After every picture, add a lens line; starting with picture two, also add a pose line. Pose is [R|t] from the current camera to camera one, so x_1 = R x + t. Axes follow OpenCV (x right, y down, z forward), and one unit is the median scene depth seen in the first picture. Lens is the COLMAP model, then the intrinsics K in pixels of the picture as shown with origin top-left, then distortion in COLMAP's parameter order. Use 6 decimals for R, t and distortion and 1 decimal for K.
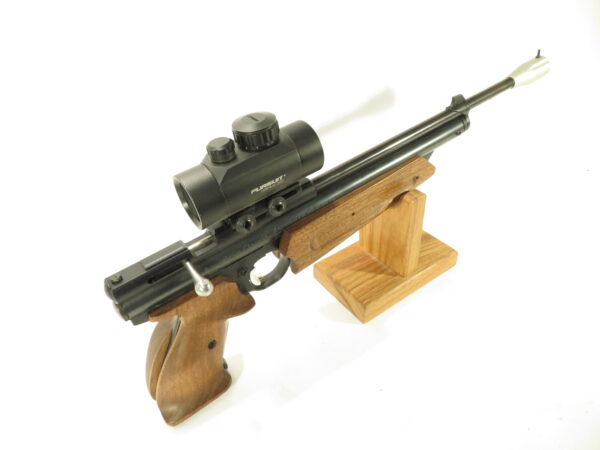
lens RADIAL K [[429.4, 0, 301.1], [0, 429.4, 222.8], [0, 0, 1]] dist [-0.004604, 0.000196]
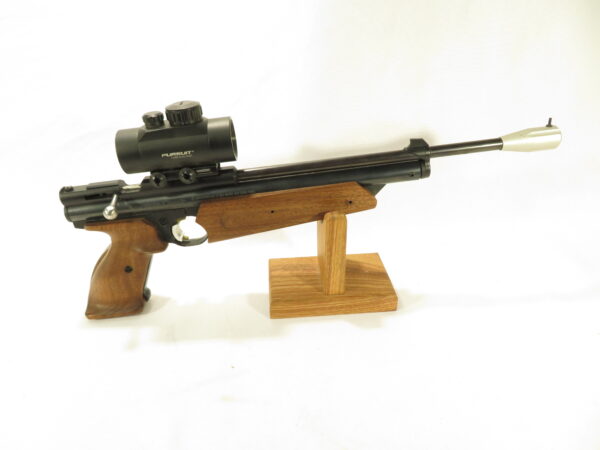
lens RADIAL K [[429.4, 0, 301.1], [0, 429.4, 222.8], [0, 0, 1]] dist [-0.004604, 0.000196]
pose [[0.863697, 0.298484, -0.406120, 0.583276], [-0.336305, 0.941465, -0.023278, 0.006871], [0.375400, 0.156685, 0.913523, 0.000441]]
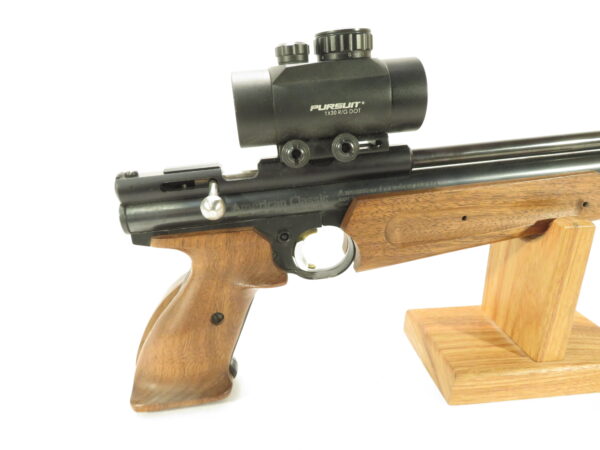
lens RADIAL K [[429.4, 0, 301.1], [0, 429.4, 222.8], [0, 0, 1]] dist [-0.004604, 0.000196]
pose [[0.883187, 0.217021, -0.415791, 0.158527], [-0.328975, 0.918505, -0.219369, 0.199502], [0.334299, 0.330529, 0.882607, 0.272825]]
